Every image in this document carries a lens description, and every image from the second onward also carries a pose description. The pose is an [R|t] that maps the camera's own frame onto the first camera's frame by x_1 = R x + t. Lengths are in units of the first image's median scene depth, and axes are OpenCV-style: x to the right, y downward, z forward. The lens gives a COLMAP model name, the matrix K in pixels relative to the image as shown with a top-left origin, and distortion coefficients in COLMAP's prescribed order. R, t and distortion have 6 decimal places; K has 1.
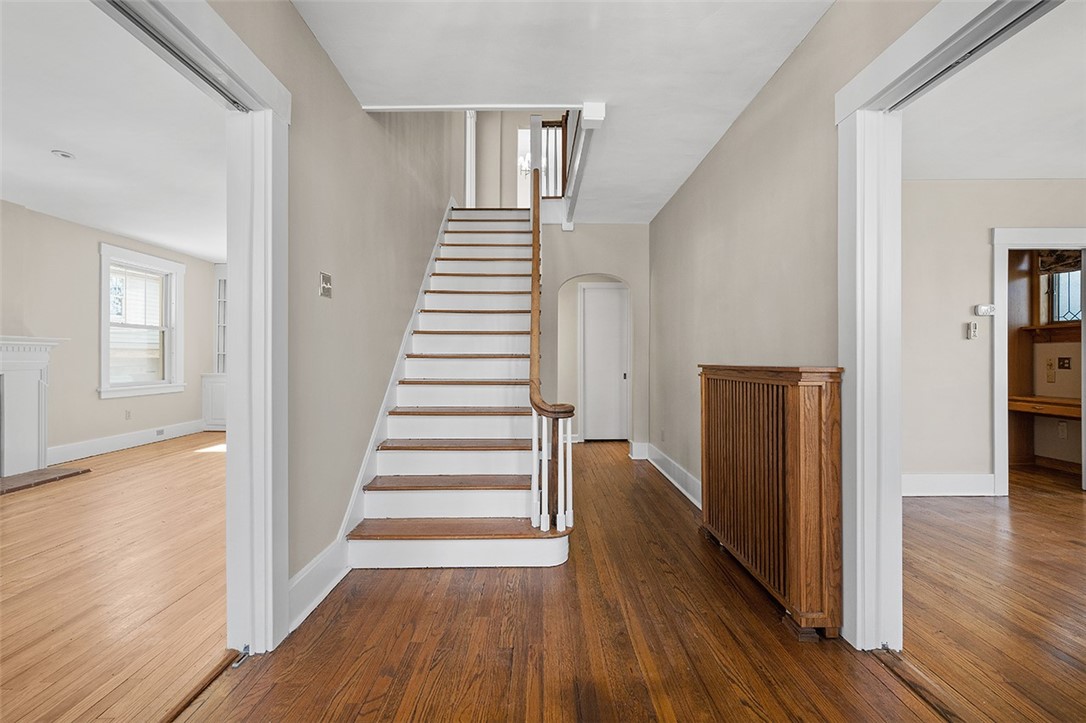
lens RADIAL K [[457.8, 0, 544.7], [0, 457.8, 357.9], [0, 0, 1]] dist [-0.000217, 0.000010]
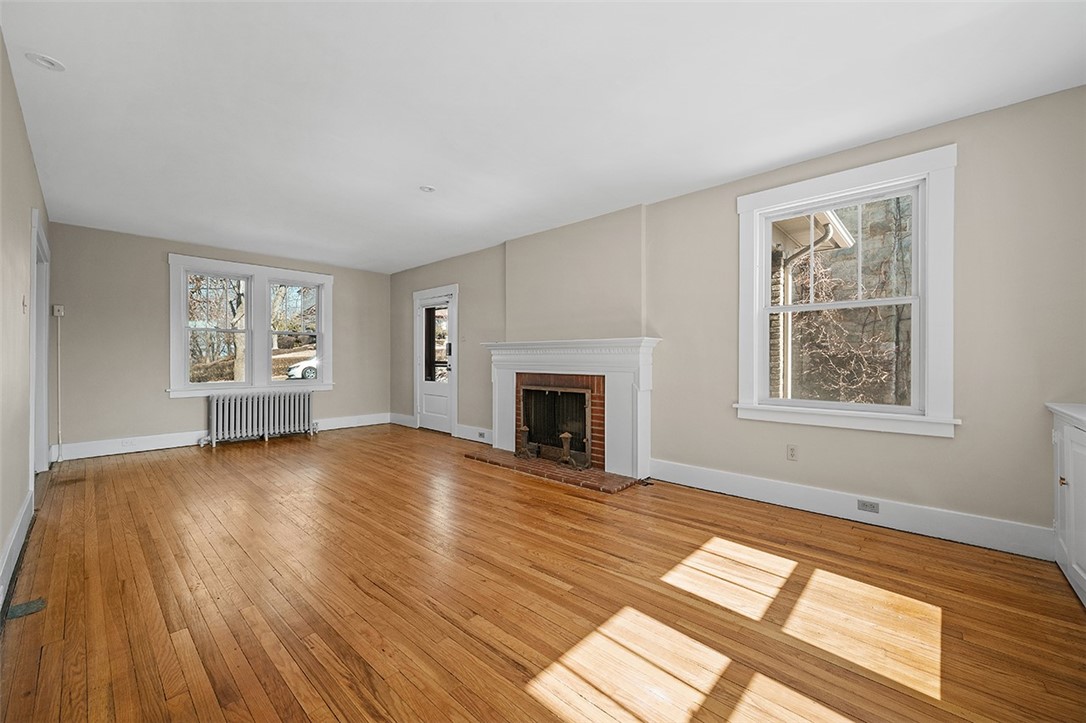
lens RADIAL K [[431.3, 0, 542.4], [0, 431.3, 360.8], [0, 0, 1]] dist [0.000370, 0.000045]
pose [[-0.690195, -0.001105, -0.723622, -0.245820], [-0.001837, 0.999998, 0.000226, 0.000343], [0.723621, 0.001485, -0.690196, 1.106025]]
